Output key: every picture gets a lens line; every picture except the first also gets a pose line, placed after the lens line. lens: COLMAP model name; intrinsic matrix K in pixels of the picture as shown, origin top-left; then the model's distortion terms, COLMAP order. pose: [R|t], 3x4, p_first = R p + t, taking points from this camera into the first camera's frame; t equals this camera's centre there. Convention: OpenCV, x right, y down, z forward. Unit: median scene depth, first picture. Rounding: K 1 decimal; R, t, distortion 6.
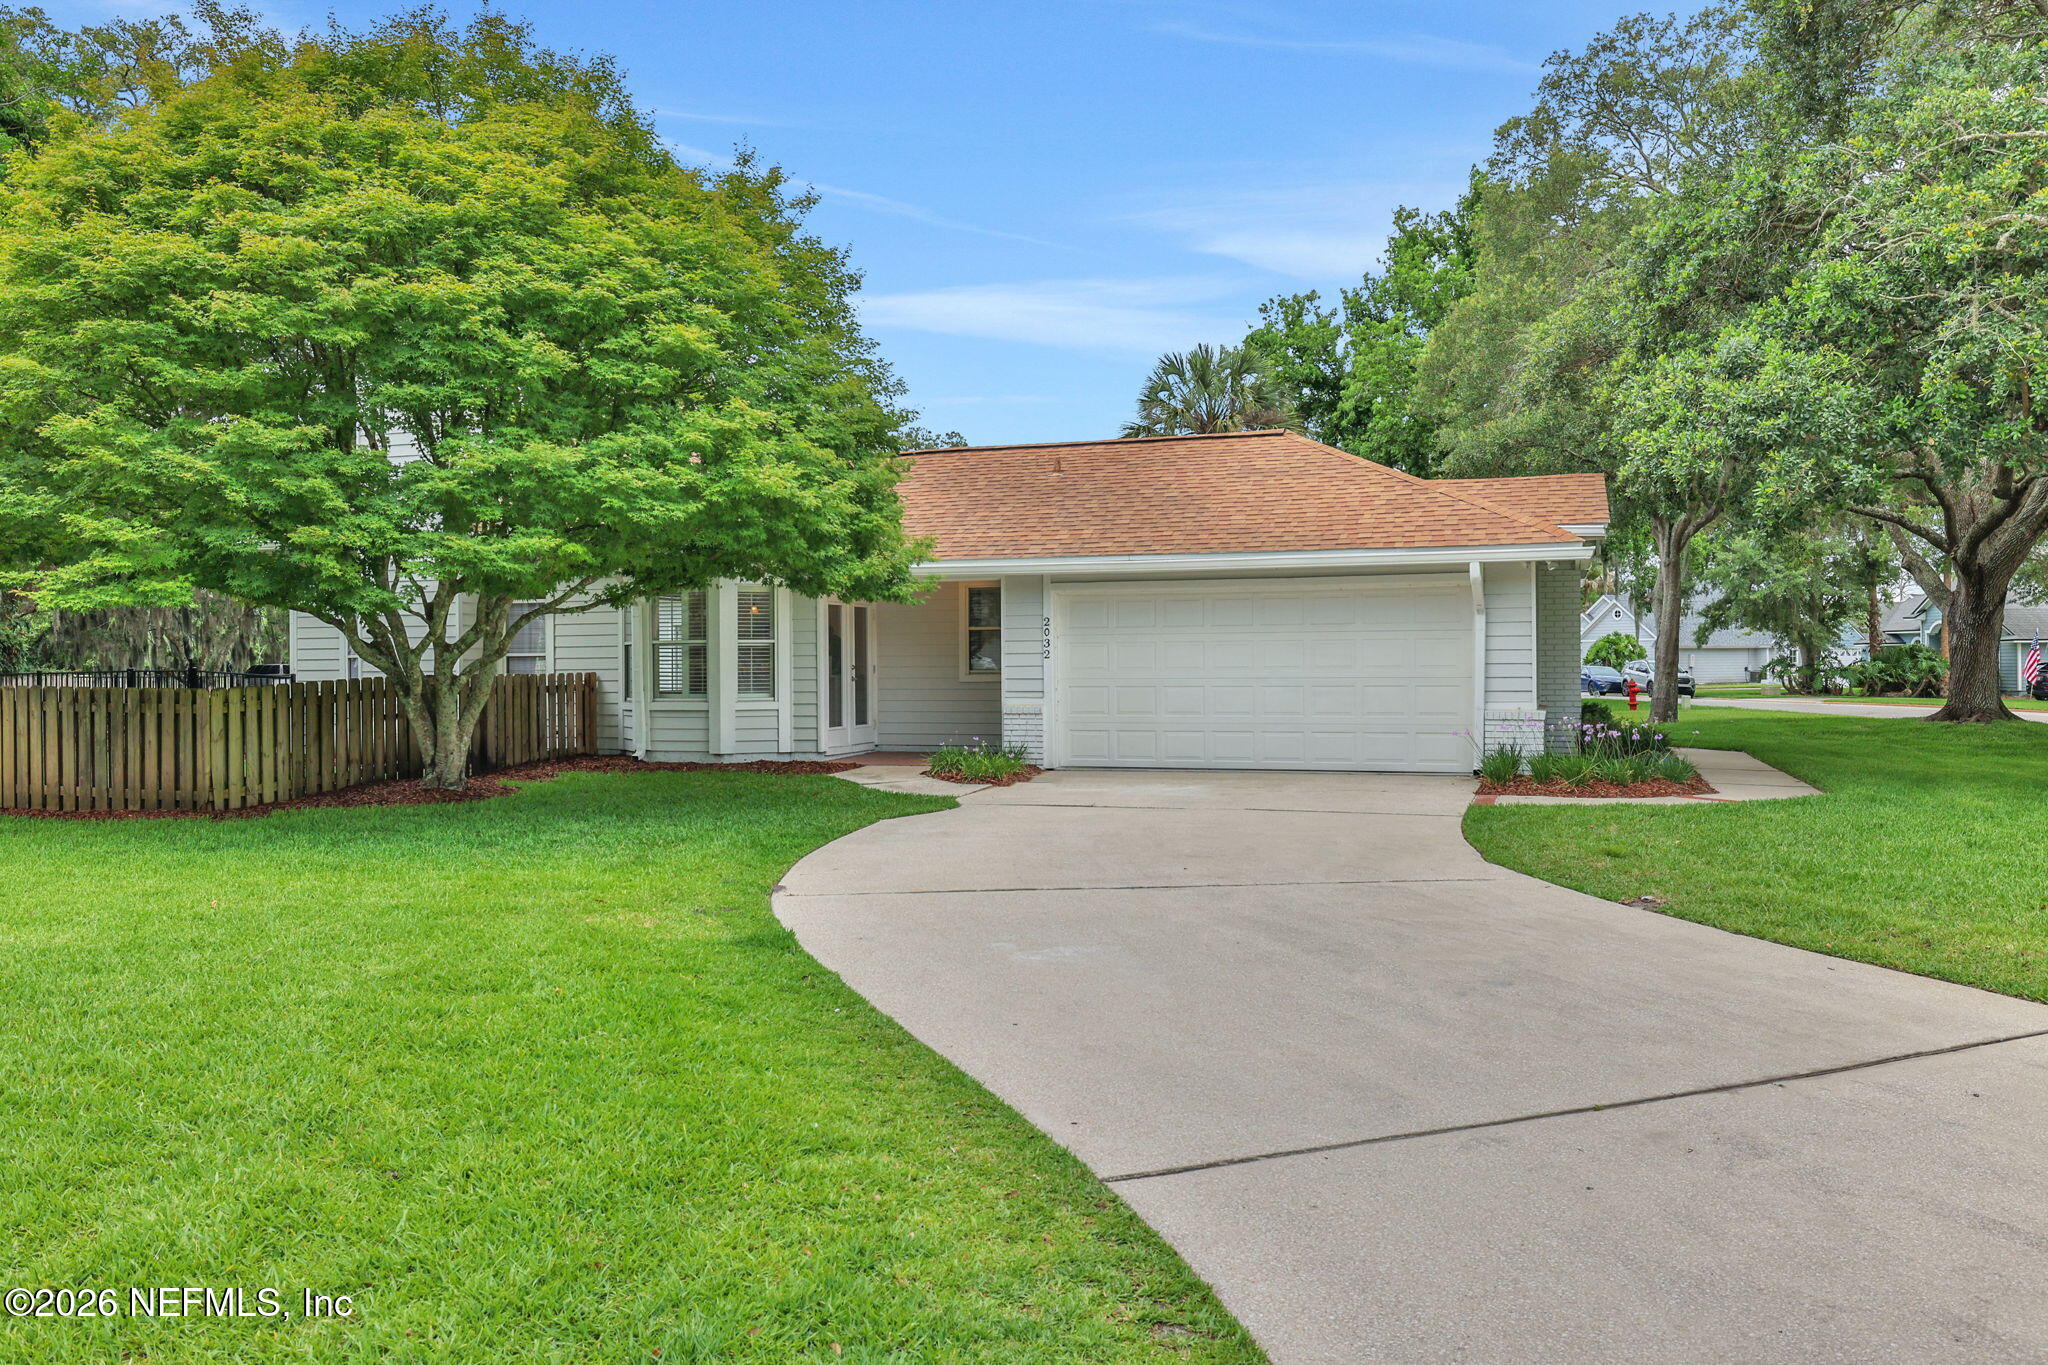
lens RADIAL K [[1556.3, 0, 1024.0], [0, 1556.3, 682.5], [0, 0, 1]] dist [0.000419, -0.000363]
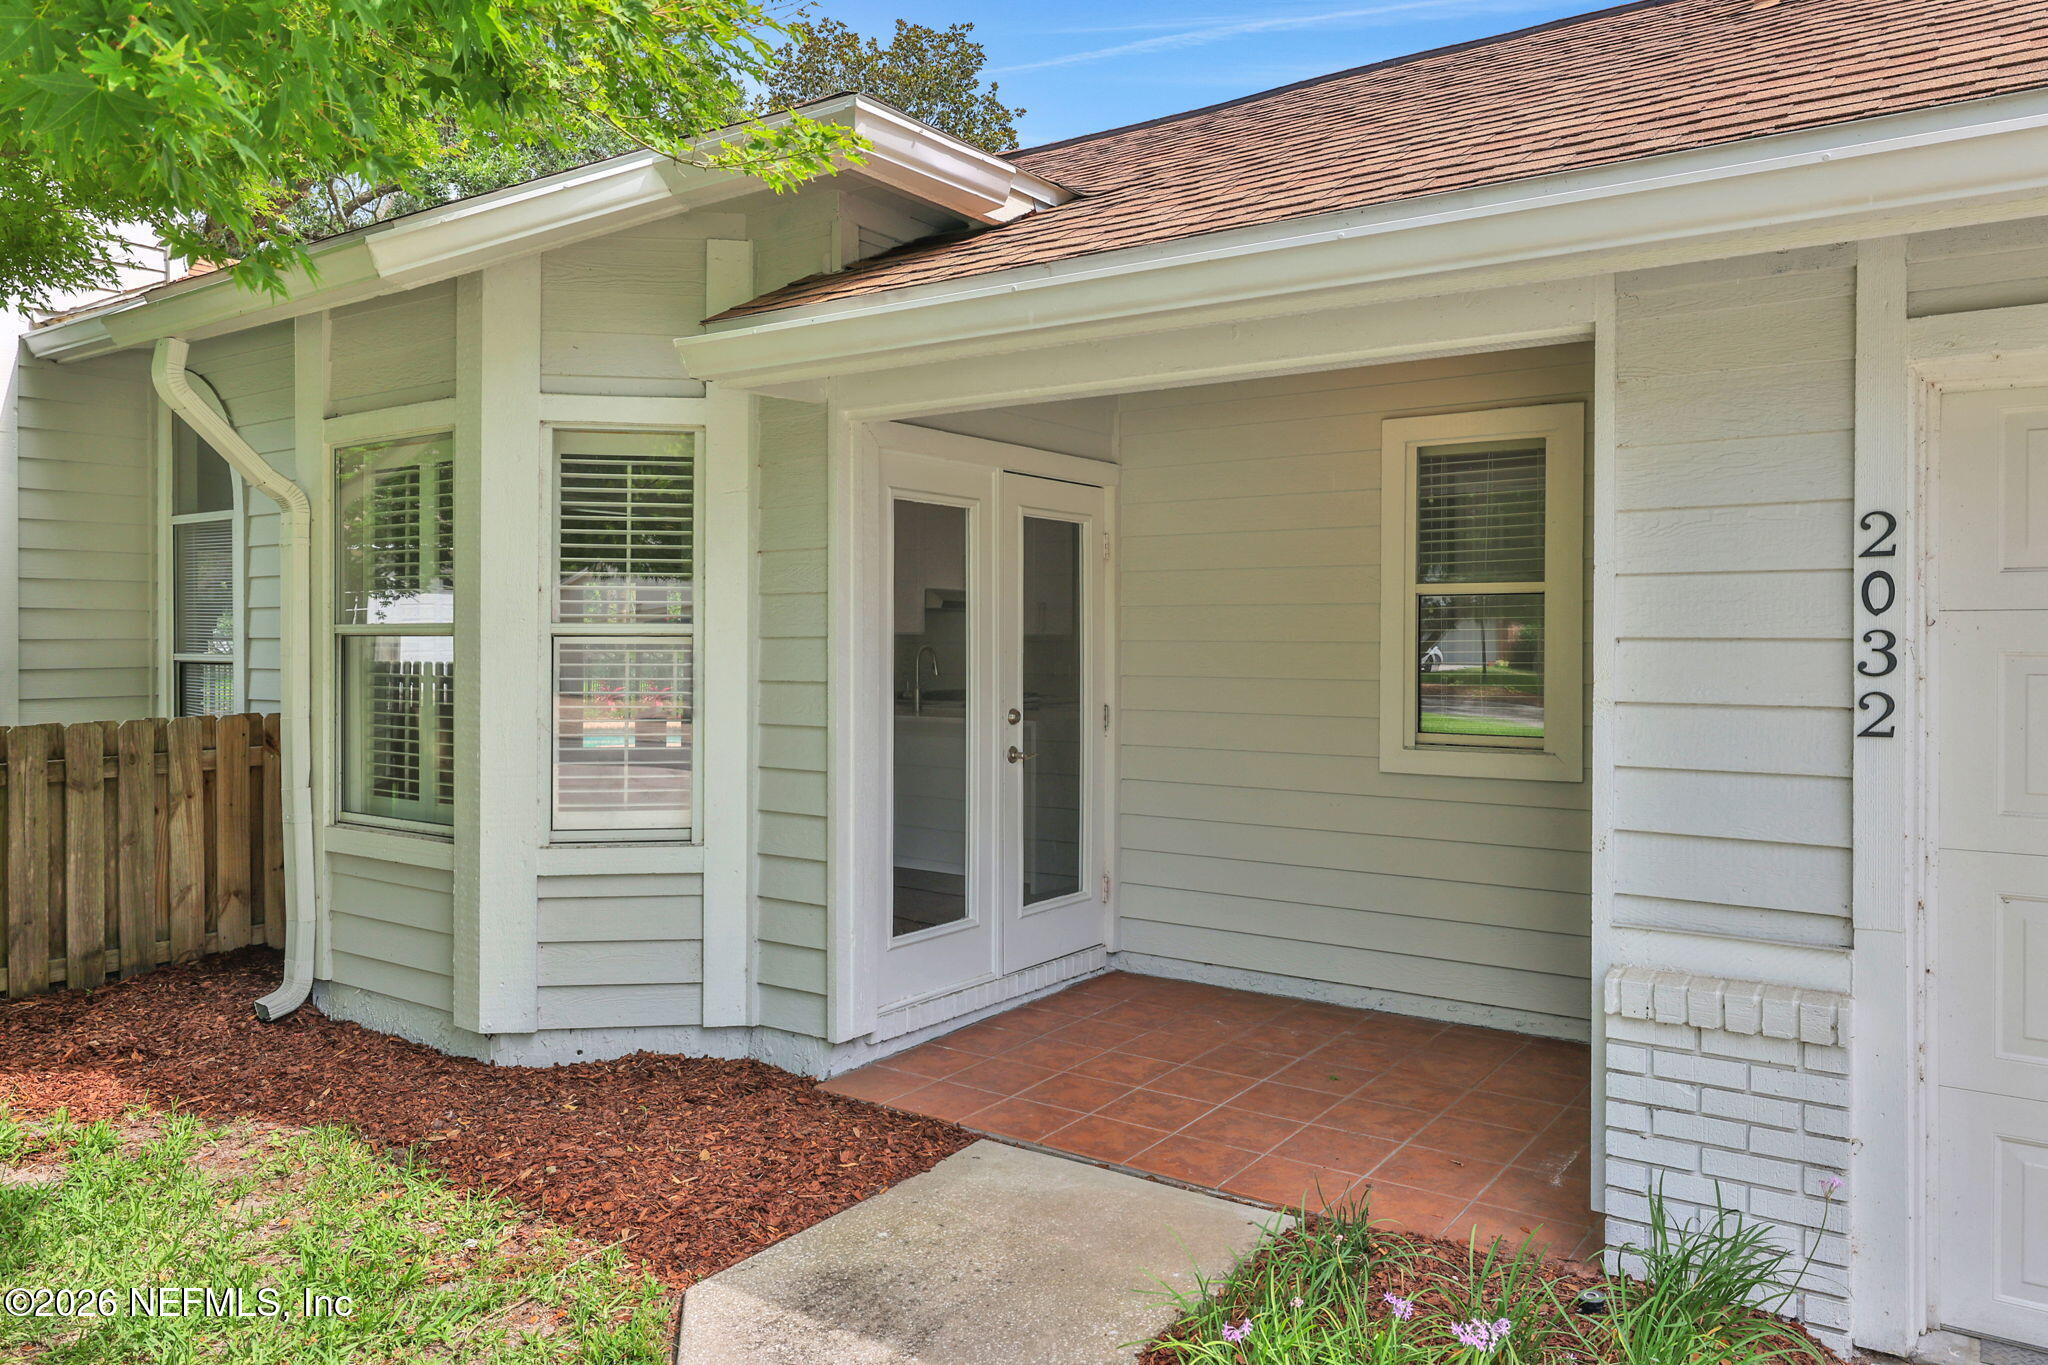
lens RADIAL K [[1556.3, 0, 1024.0], [0, 1556.3, 682.5], [0, 0, 1]] dist [0.000419, -0.000363]
pose [[0.967068, 0.013343, -0.254167, -0.032257], [-0.009082, 0.999798, 0.017929, -0.022321], [0.254355, -0.015030, 0.966994, 0.747651]]
